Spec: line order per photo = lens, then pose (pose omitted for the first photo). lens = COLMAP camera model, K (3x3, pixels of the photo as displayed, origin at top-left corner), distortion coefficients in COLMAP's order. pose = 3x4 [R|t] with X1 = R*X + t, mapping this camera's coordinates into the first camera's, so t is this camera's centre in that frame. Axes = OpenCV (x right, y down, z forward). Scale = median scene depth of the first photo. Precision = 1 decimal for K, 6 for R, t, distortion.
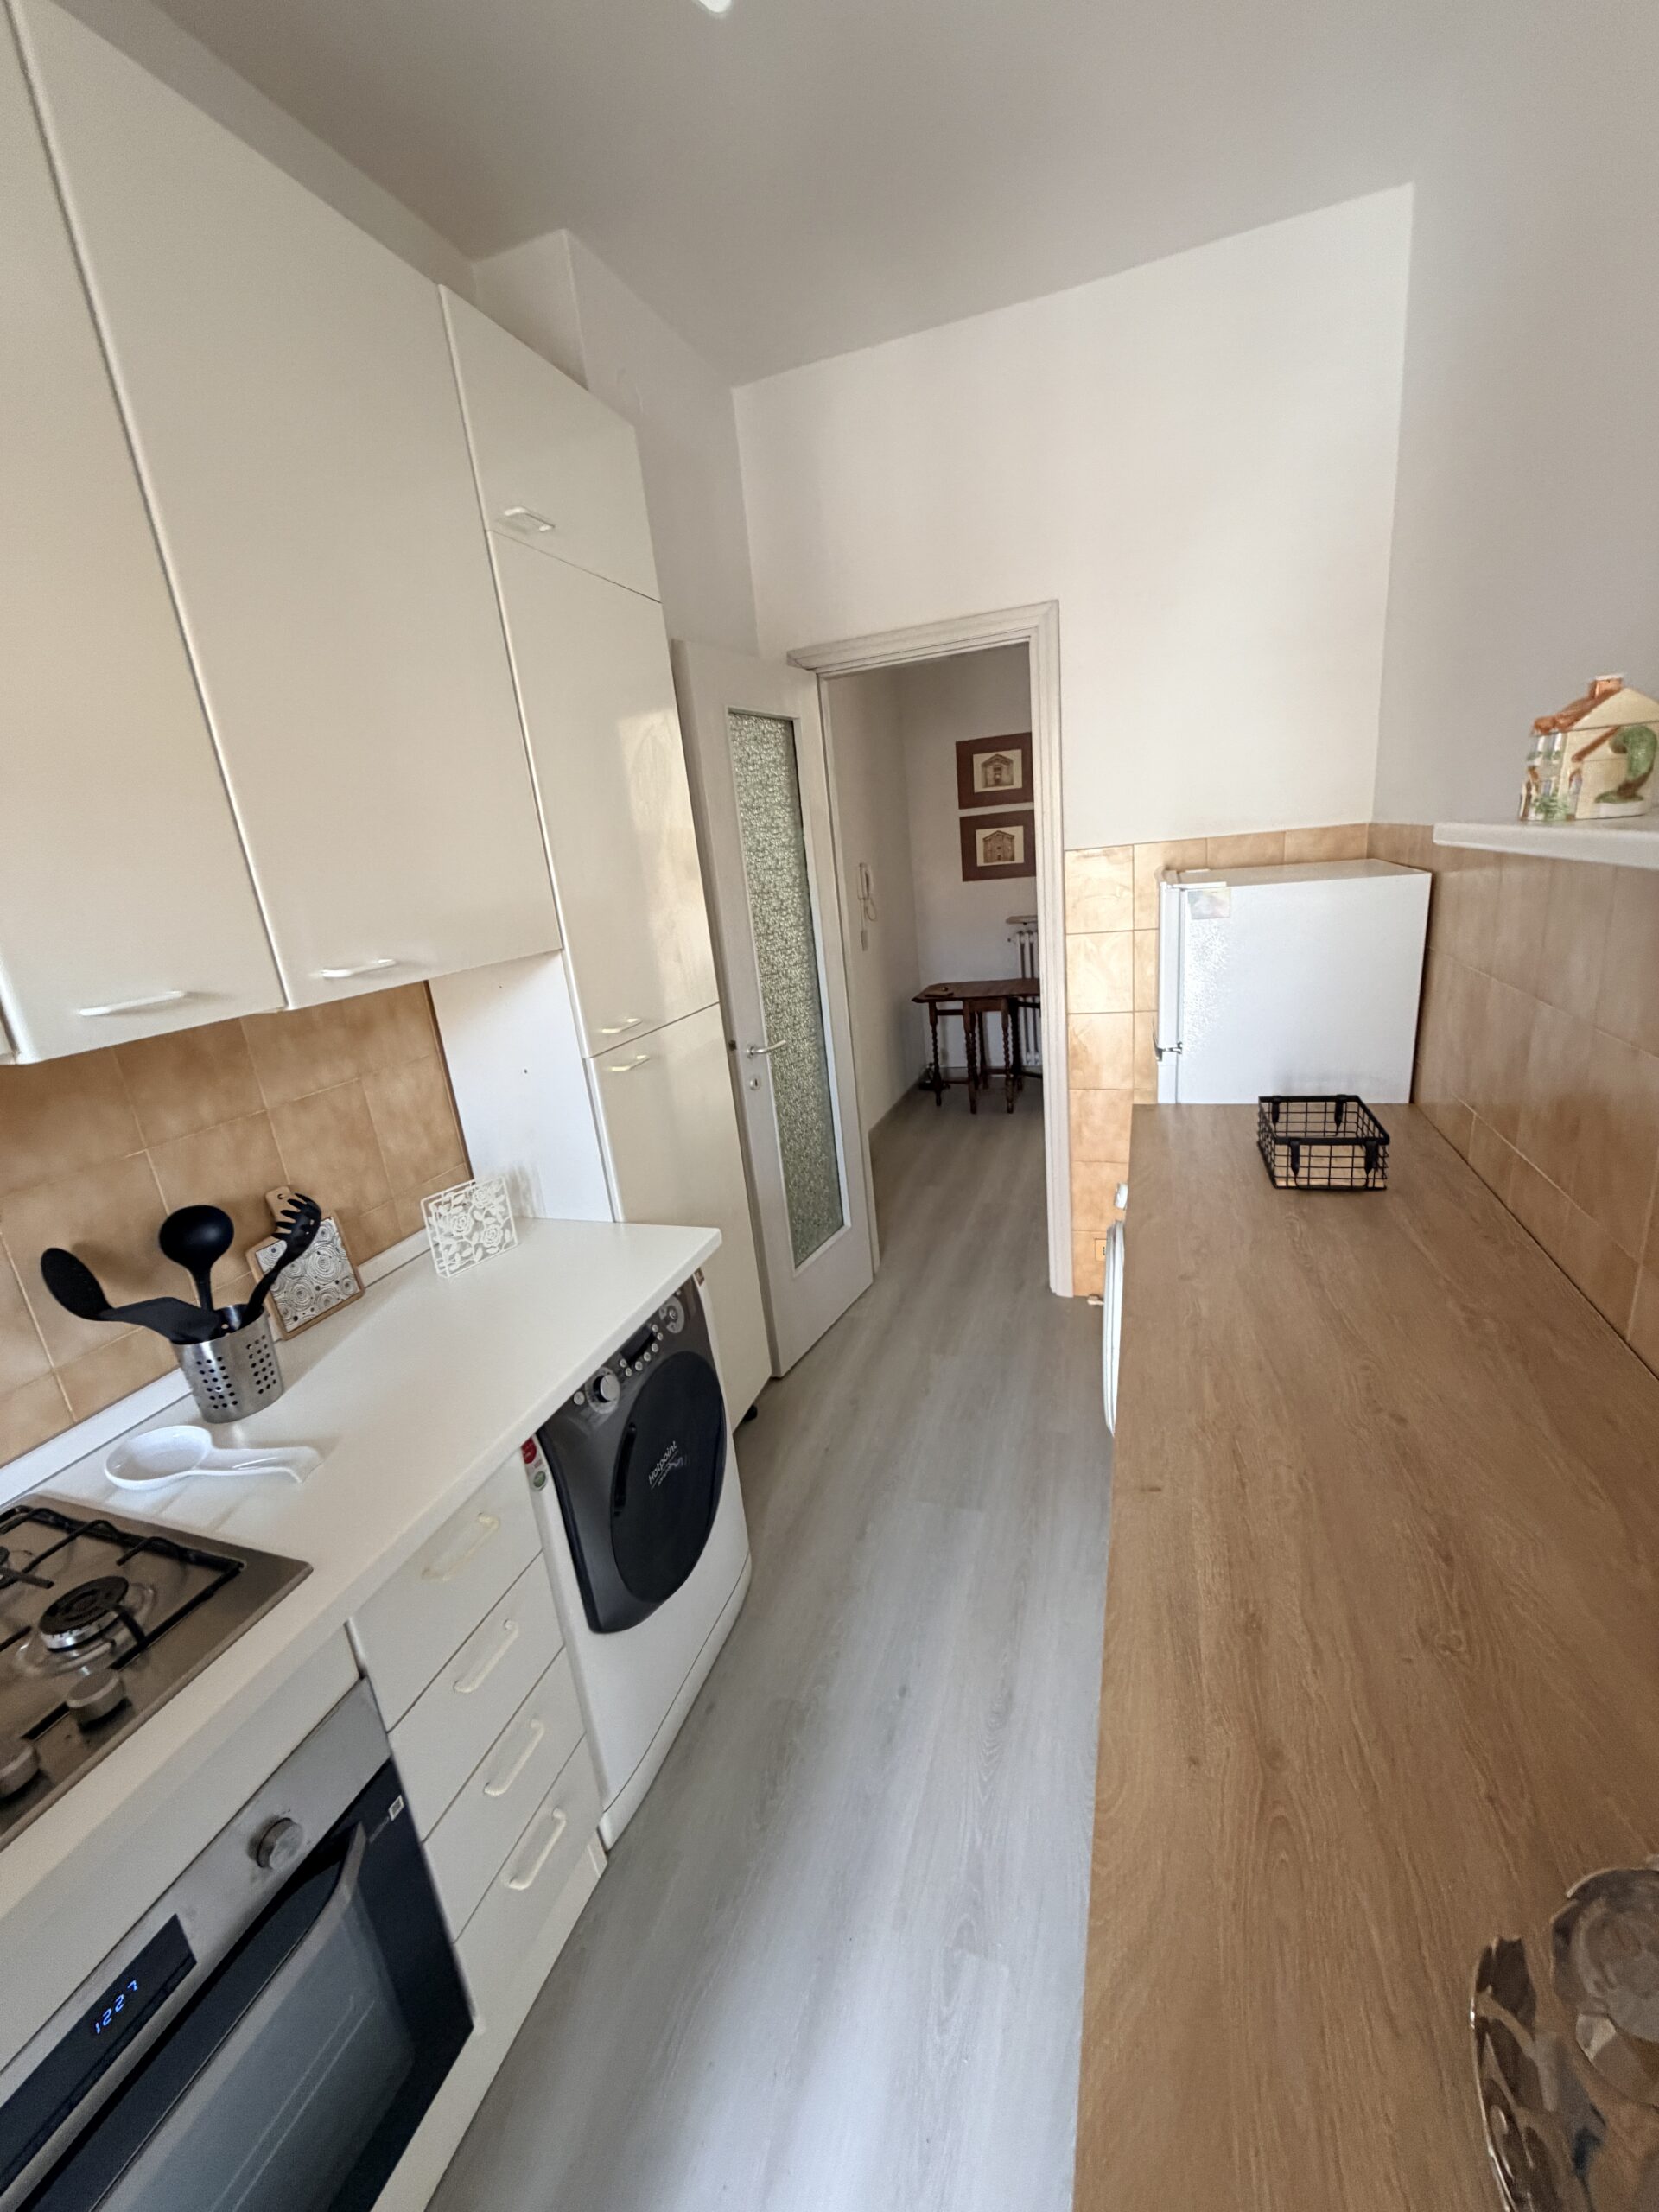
lens RADIAL K [[874.8, 0, 829.6], [0, 874.8, 1102.5], [0, 0, 1]] dist [-0.002044, -0.000035]
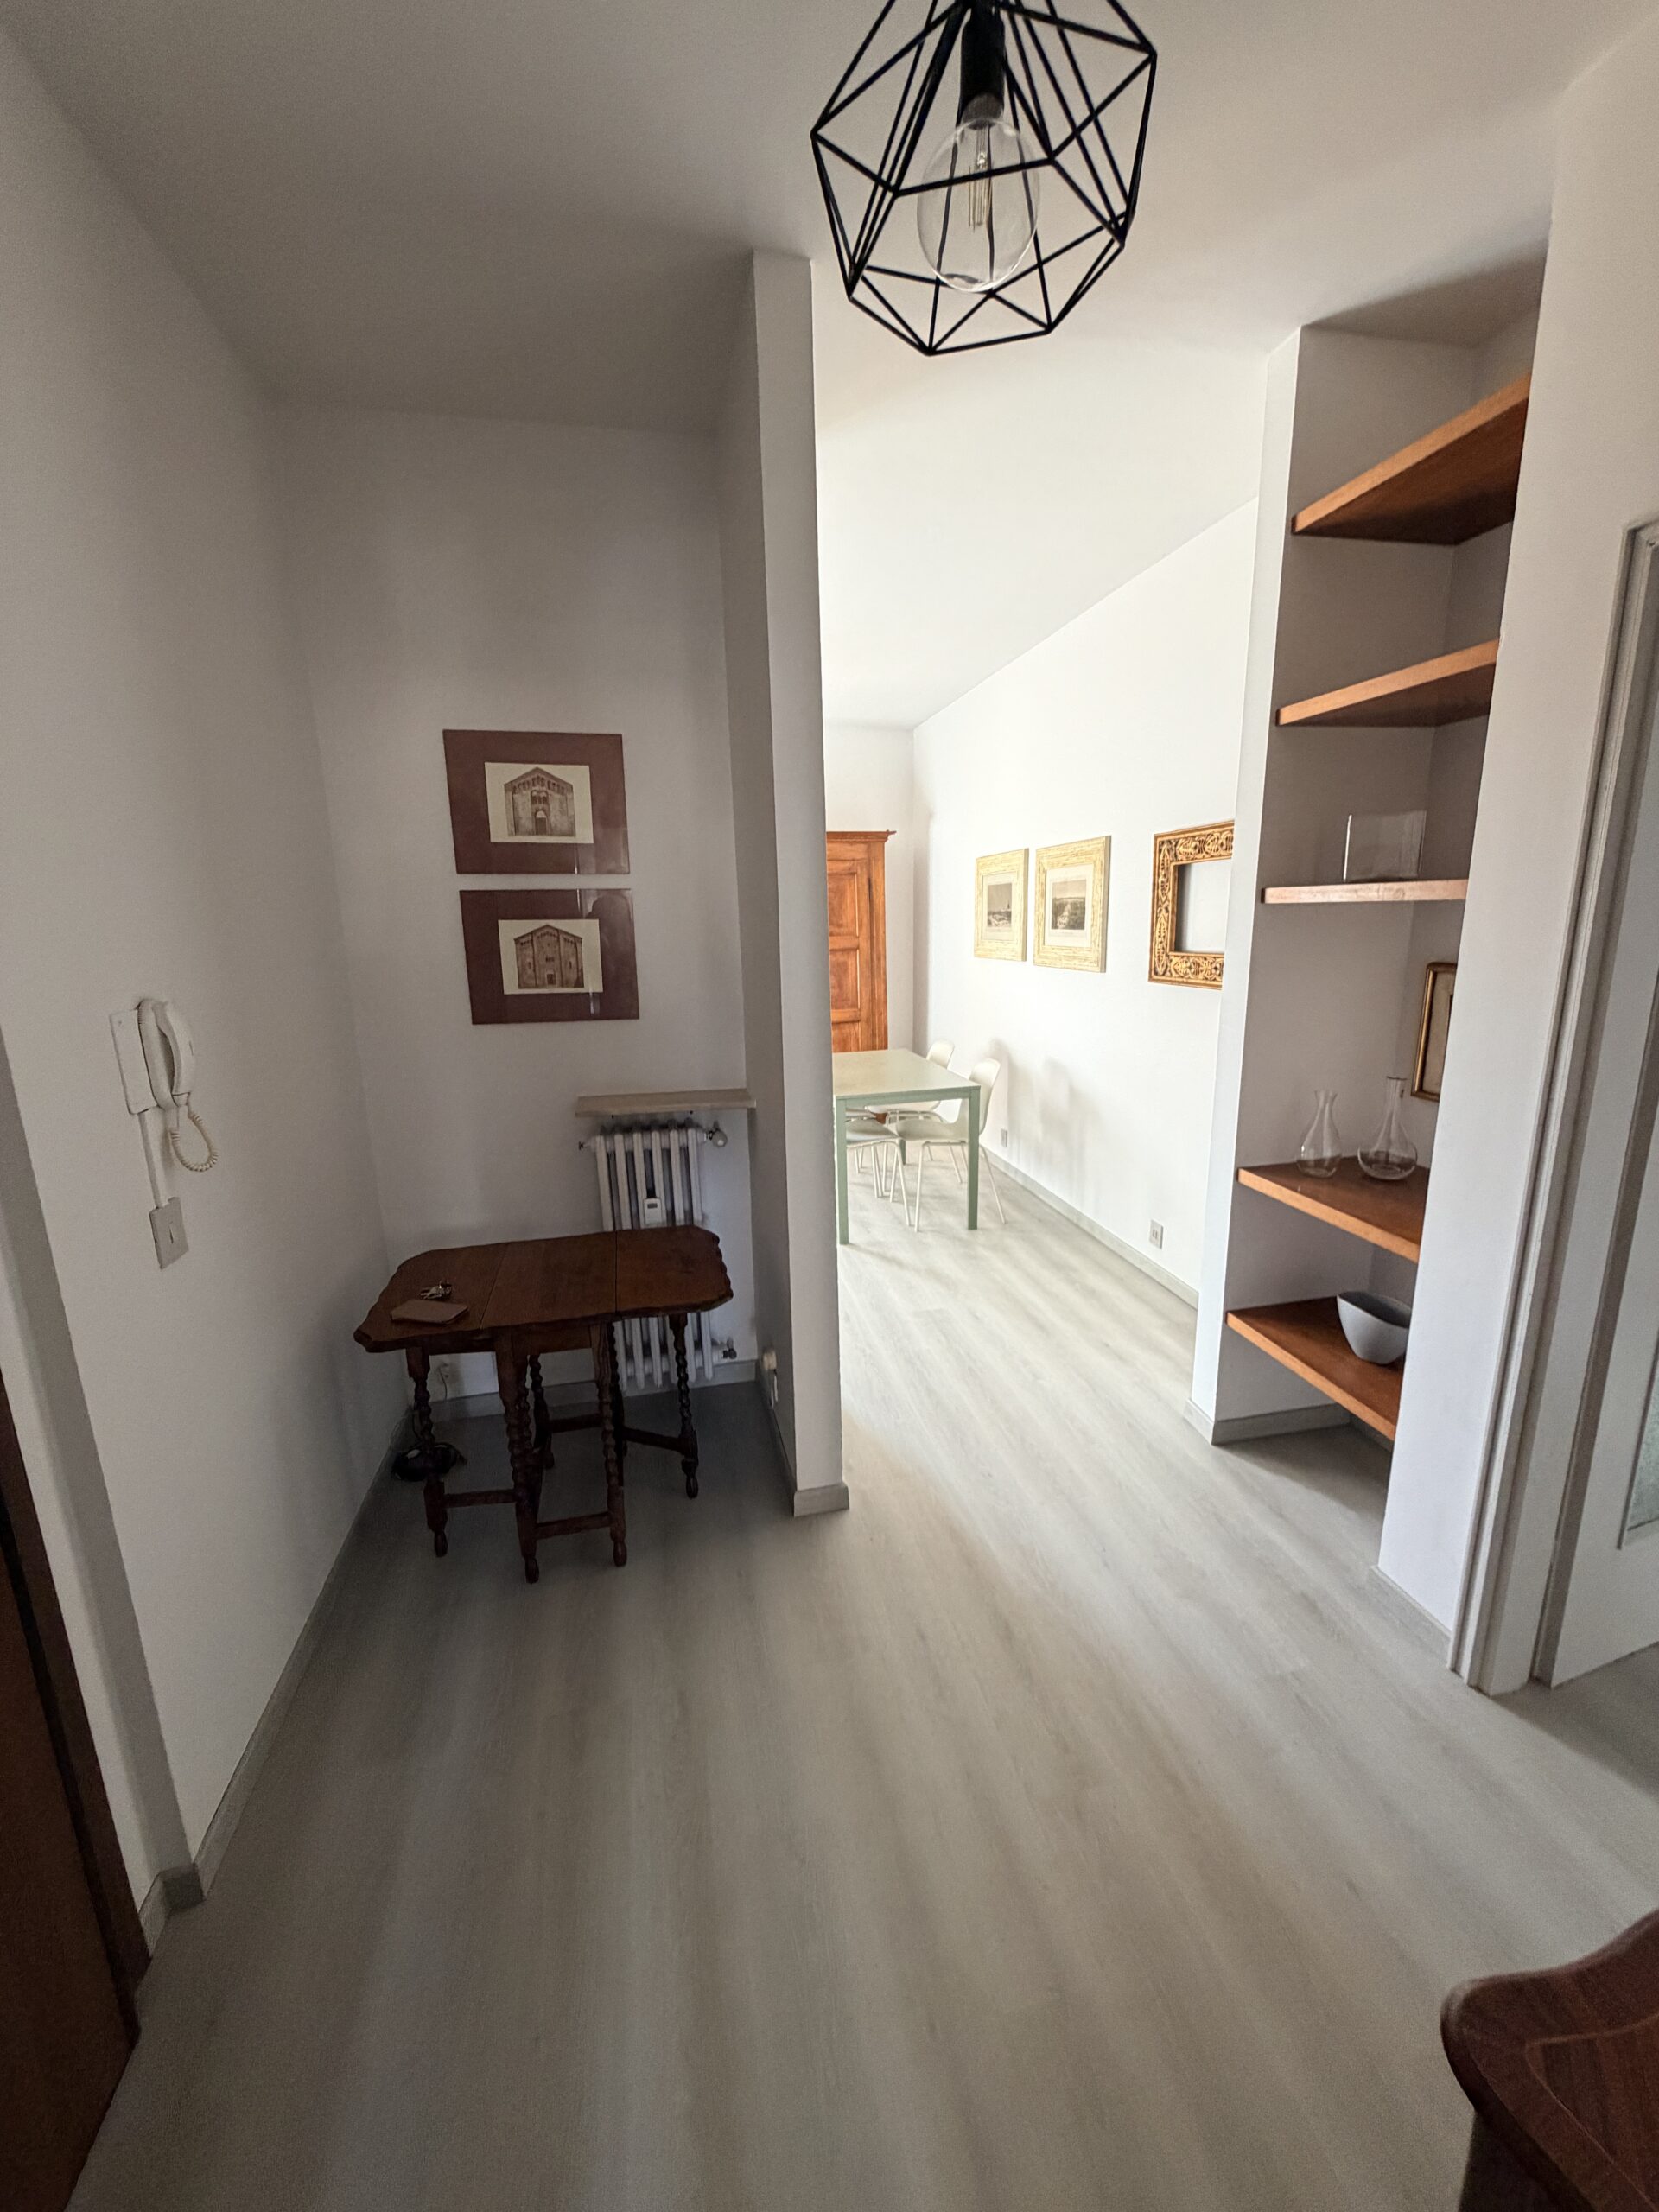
lens RADIAL K [[874.8, 0, 829.6], [0, 874.8, 1102.5], [0, 0, 1]] dist [-0.002044, -0.000035]
pose [[0.849584, -0.029881, 0.526606, 0.068660], [0.080795, 0.993984, -0.073948, -0.165785], [-0.521228, 0.105372, 0.846887, 0.521769]]
